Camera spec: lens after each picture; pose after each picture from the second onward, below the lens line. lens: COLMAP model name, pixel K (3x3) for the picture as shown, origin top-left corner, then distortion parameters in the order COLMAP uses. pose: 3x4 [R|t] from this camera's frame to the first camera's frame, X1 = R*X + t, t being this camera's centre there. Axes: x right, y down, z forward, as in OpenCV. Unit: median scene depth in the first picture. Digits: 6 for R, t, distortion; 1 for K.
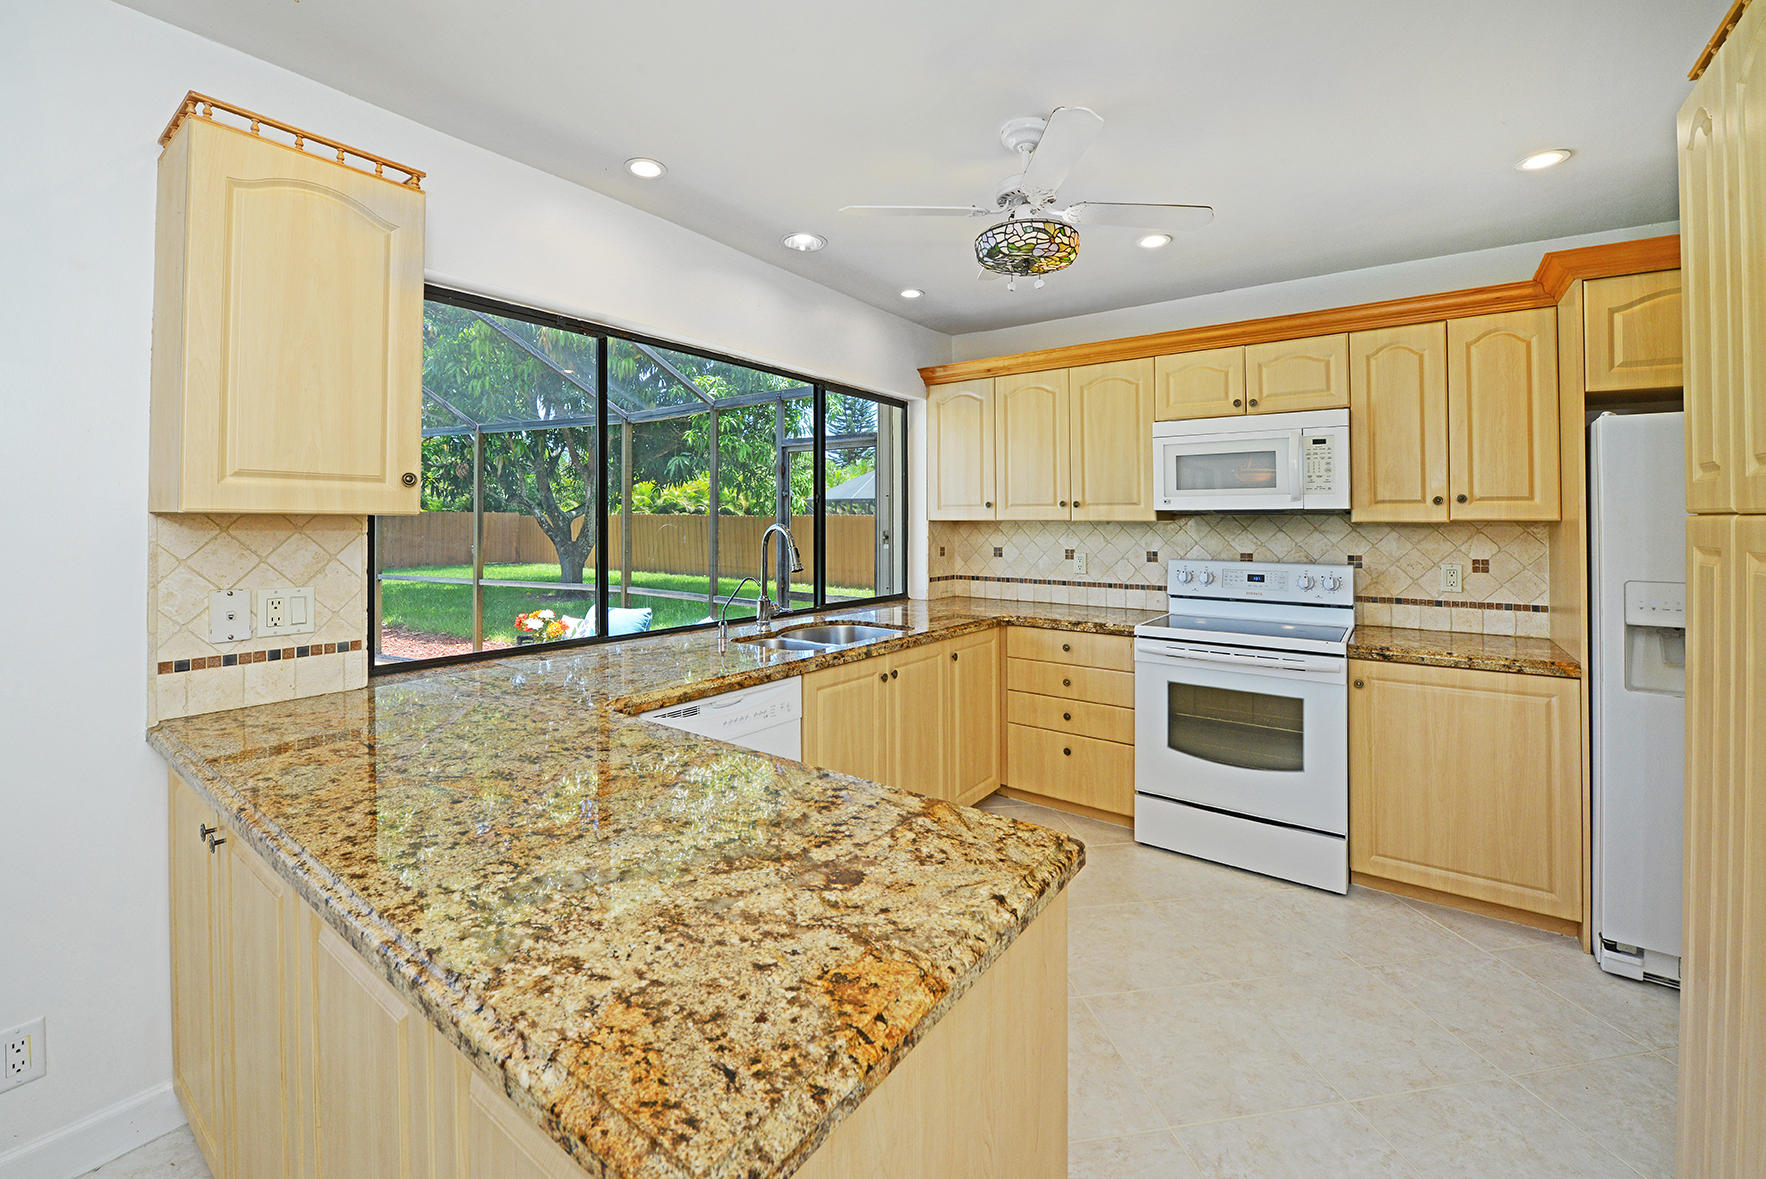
lens RADIAL K [[729.2, 0, 858.3], [0, 729.2, 527.9], [0, 0, 1]] dist [-0.020507, 0.000026]
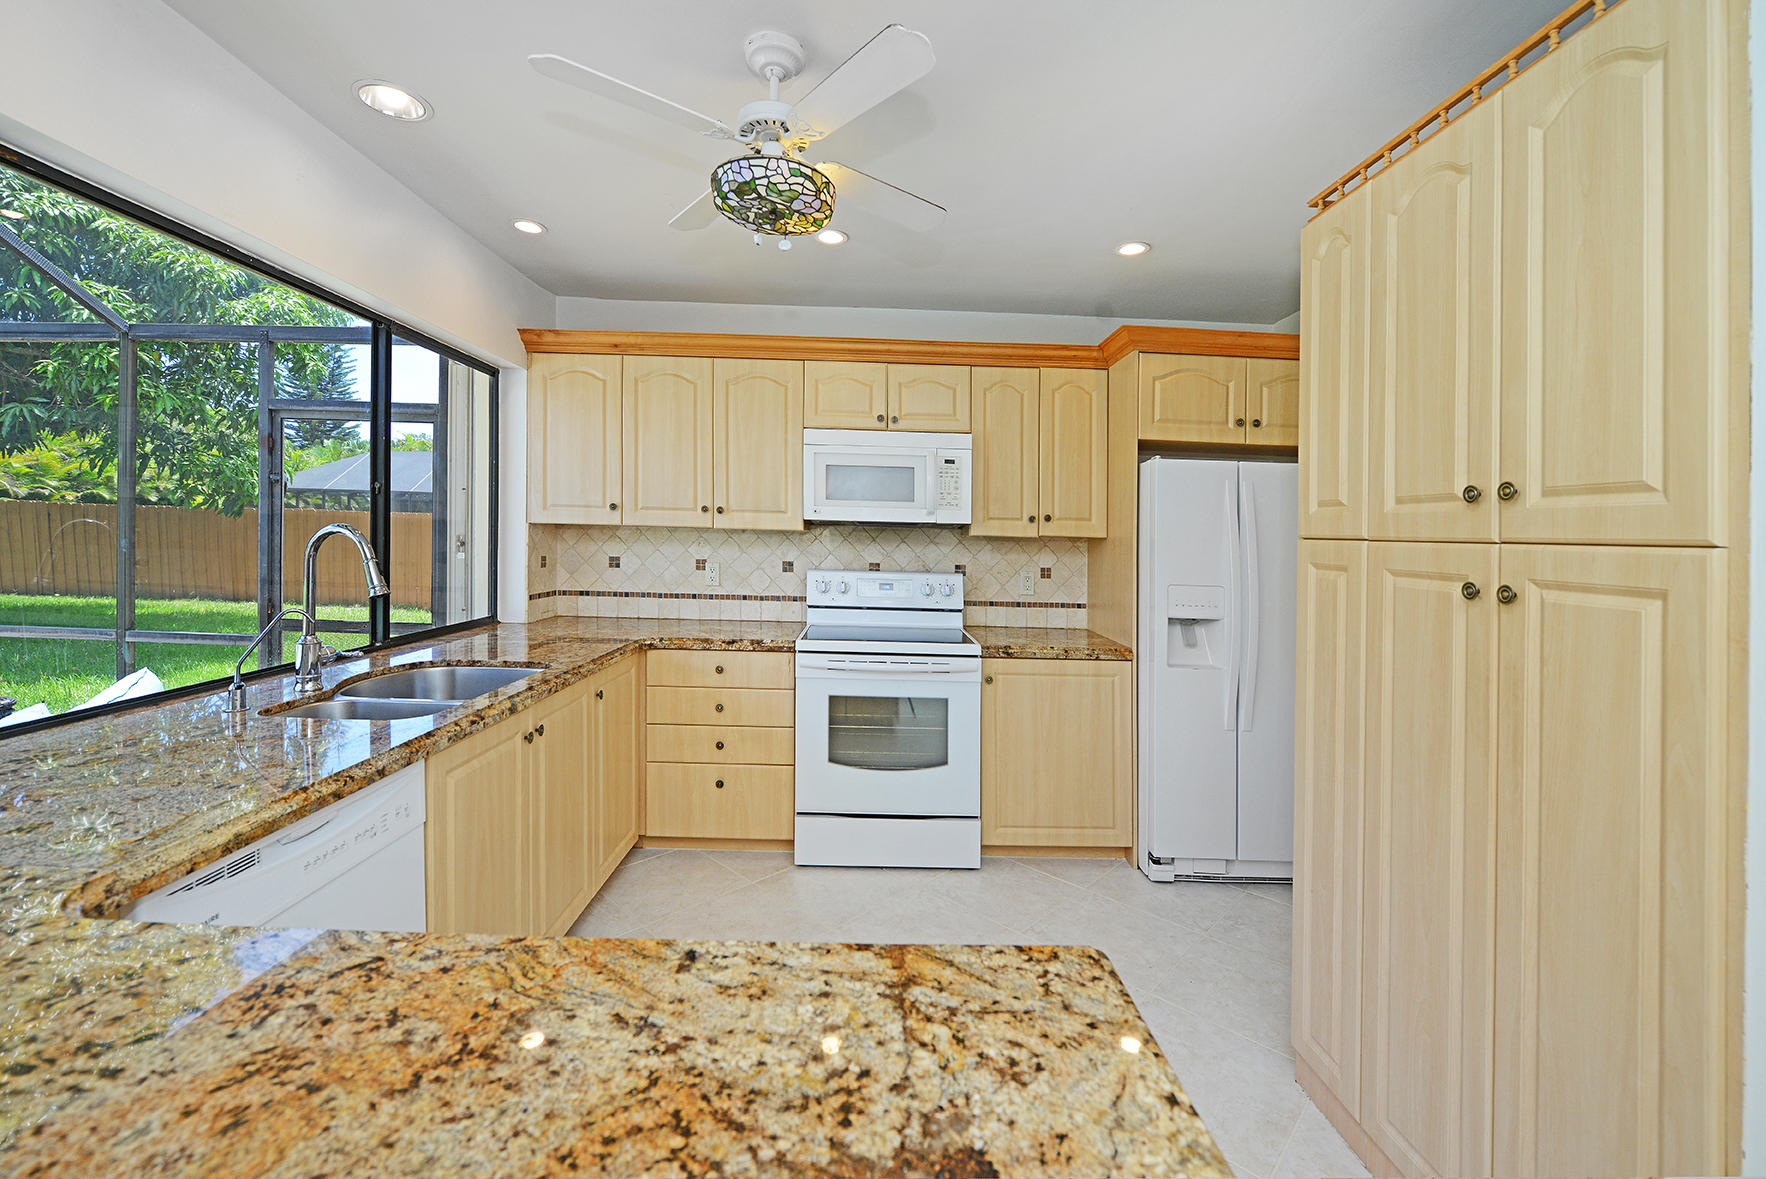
lens RADIAL K [[729.2, 0, 877.3], [0, 729.2, 553.9], [0, 0, 1]] dist [-0.020507, 0.000026]
pose [[0.785535, 0.000662, 0.618817, -0.132650], [-0.019271, 0.999541, 0.023394, -0.003351], [-0.618517, -0.030302, 0.785187, 0.199225]]
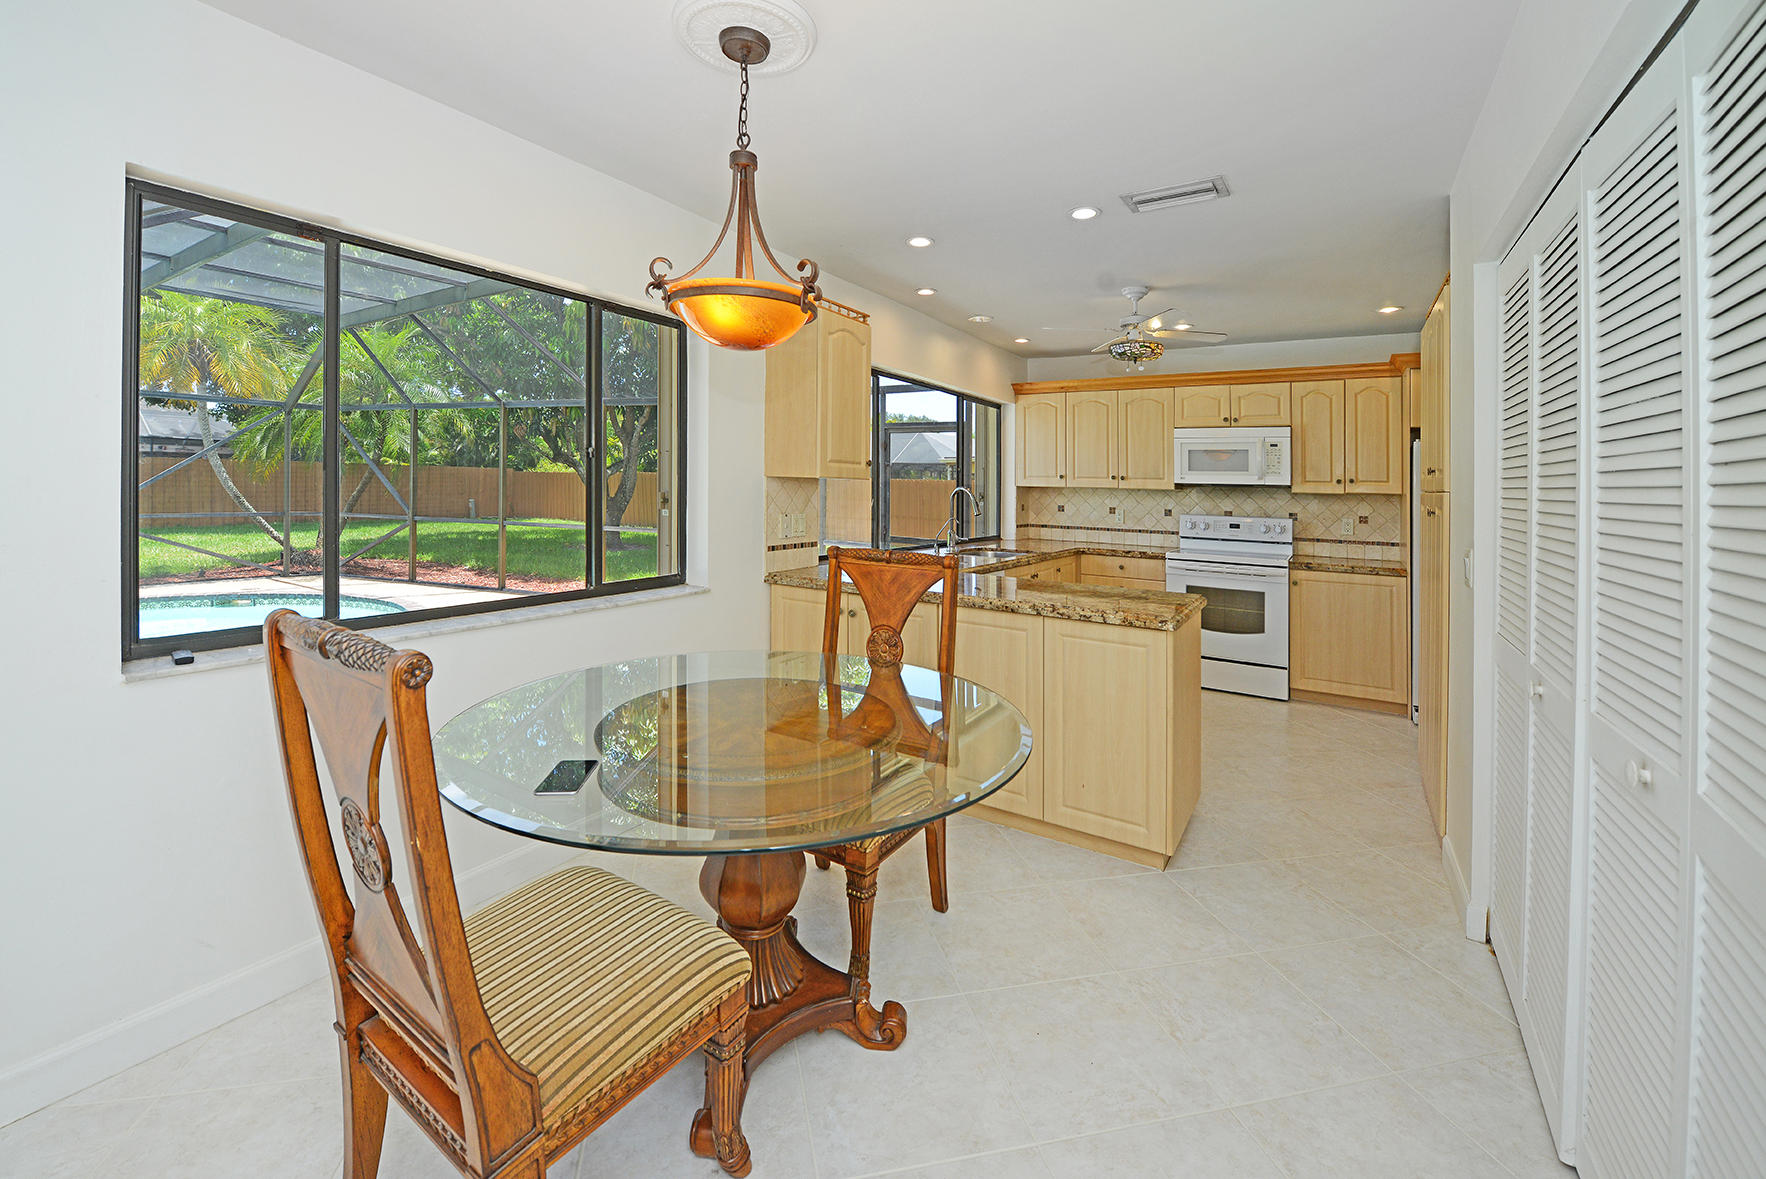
lens RADIAL K [[729.2, 0, 860.0], [0, 729.2, 476.5], [0, 0, 1]] dist [-0.020507, 0.000026]
pose [[0.997473, 0.021993, 0.067554, -0.453409], [-0.020721, 0.999595, -0.019486, 0.008180], [-0.067955, 0.018037, 0.997525, -0.642464]]
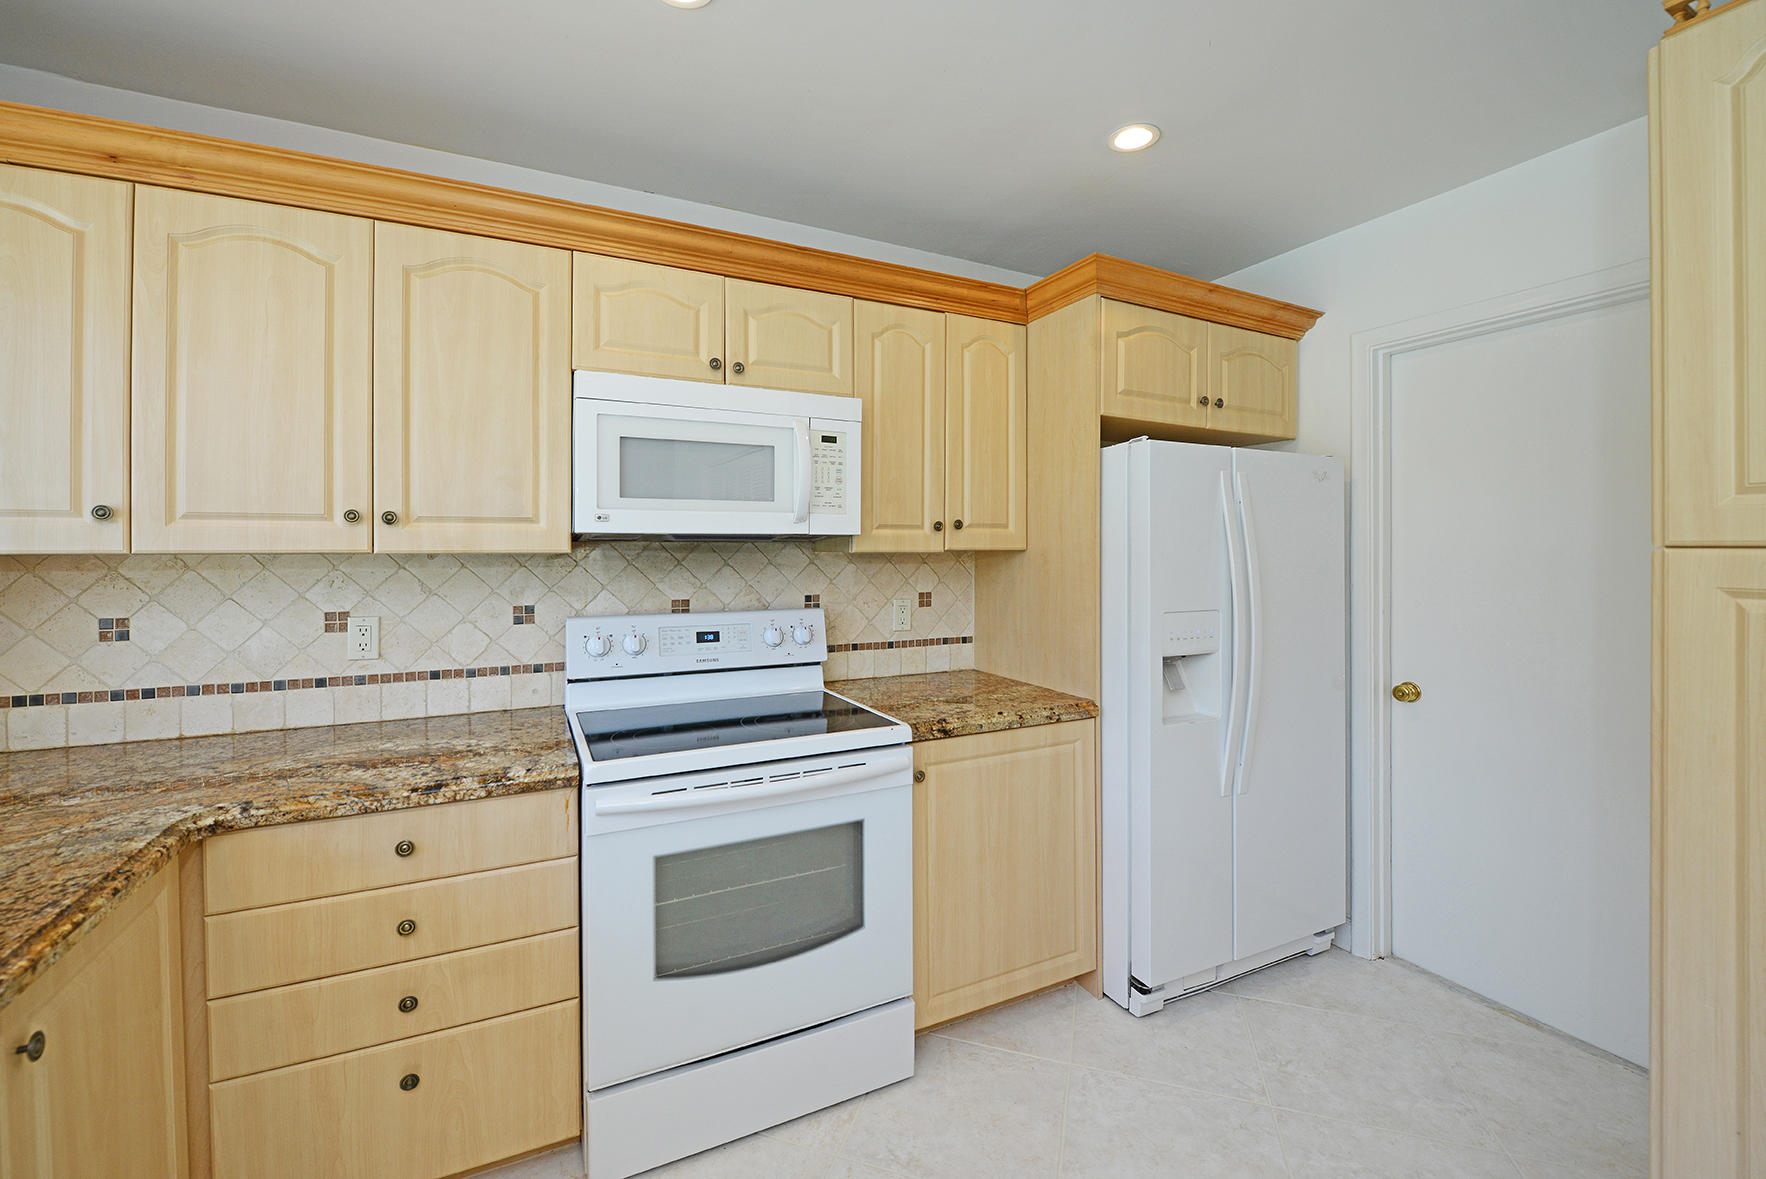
lens RADIAL K [[729.2, 0, 942.6], [0, 729.2, 539.7], [0, 0, 1]] dist [-0.020507, 0.000026]
pose [[0.404794, 0.010053, 0.914352, 0.029059], [0.007970, 0.999863, -0.014522, -0.009270], [-0.914373, 0.013166, 0.404659, 0.605917]]
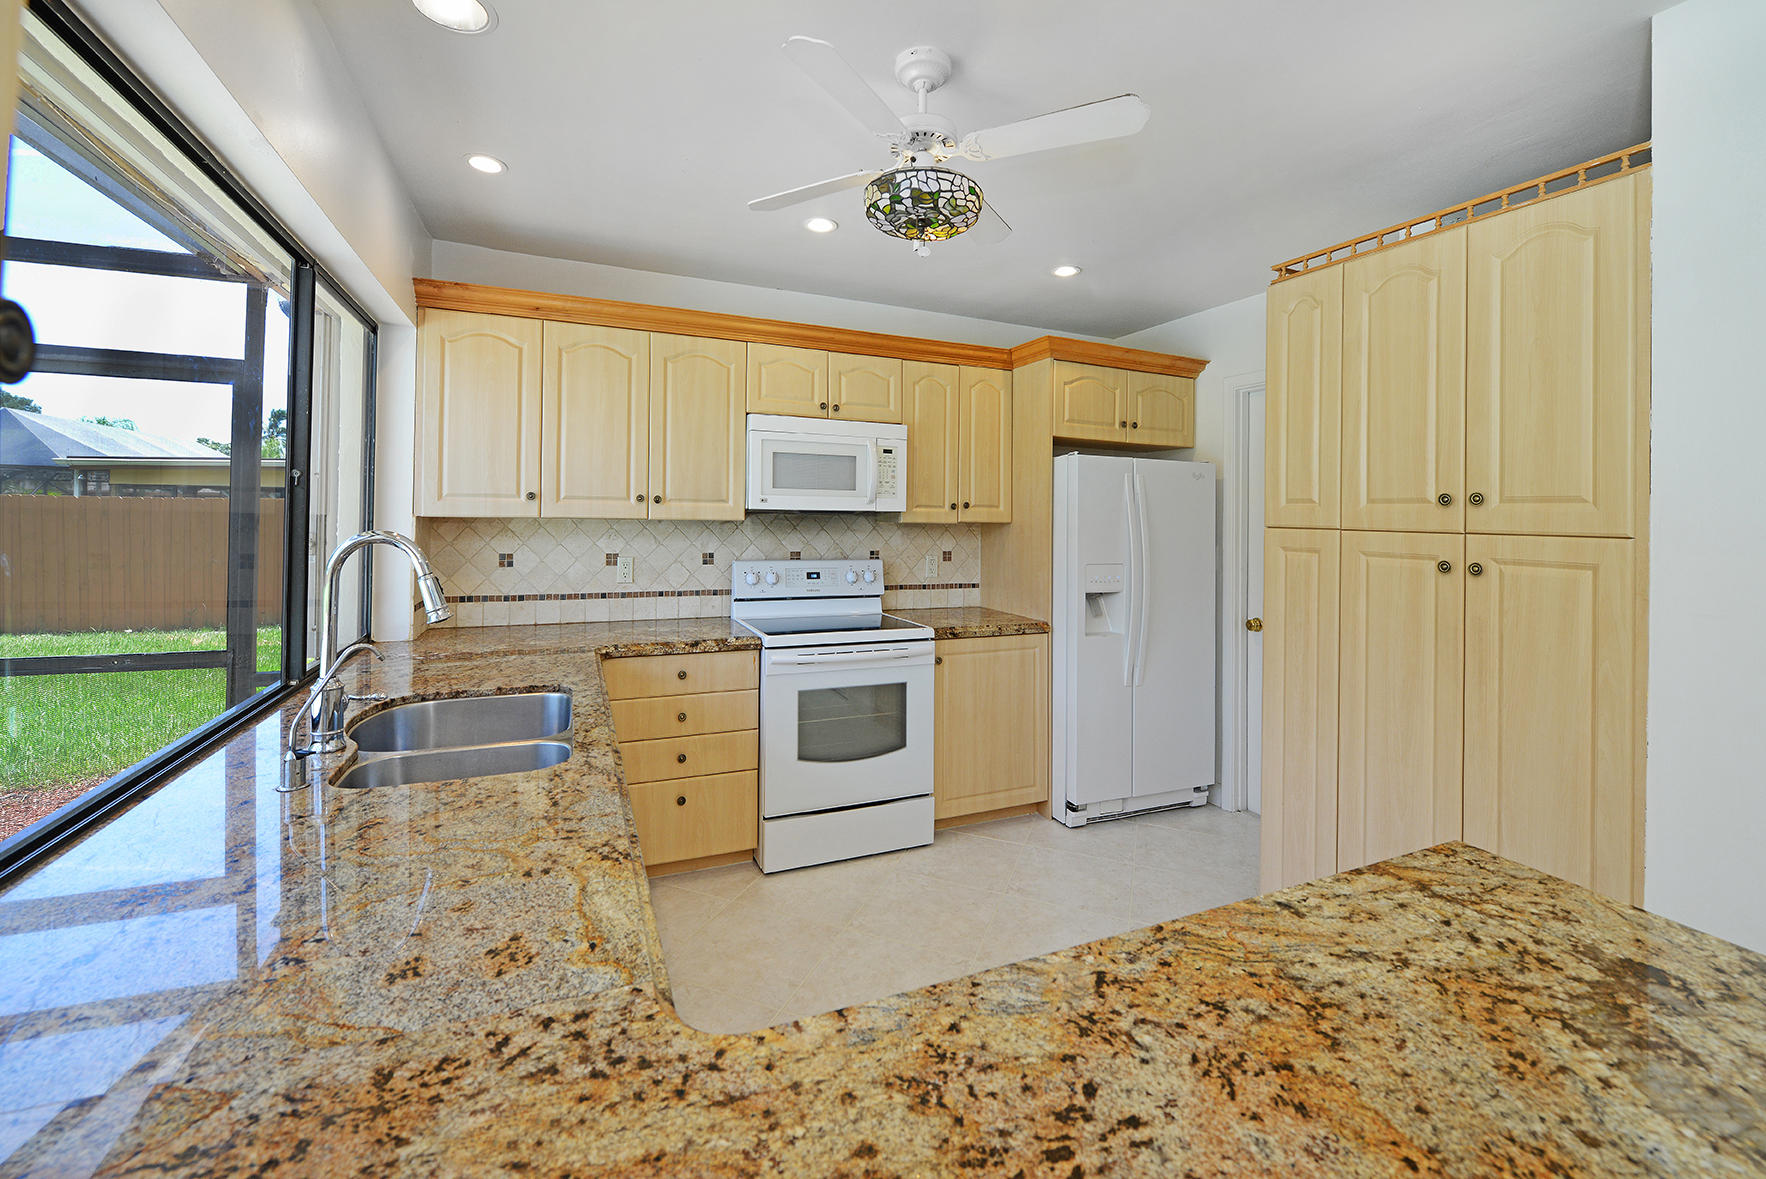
lens RADIAL K [[754.3, 0, 877.7], [0, 754.3, 518.6], [0, 0, 1]] dist [-0.017102, 0.000426]
pose [[0.481945, 0.002075, 0.876199, -0.399056], [-0.008170, 0.999964, 0.002126, -0.017490], [-0.876163, -0.008183, 0.481945, 0.448760]]
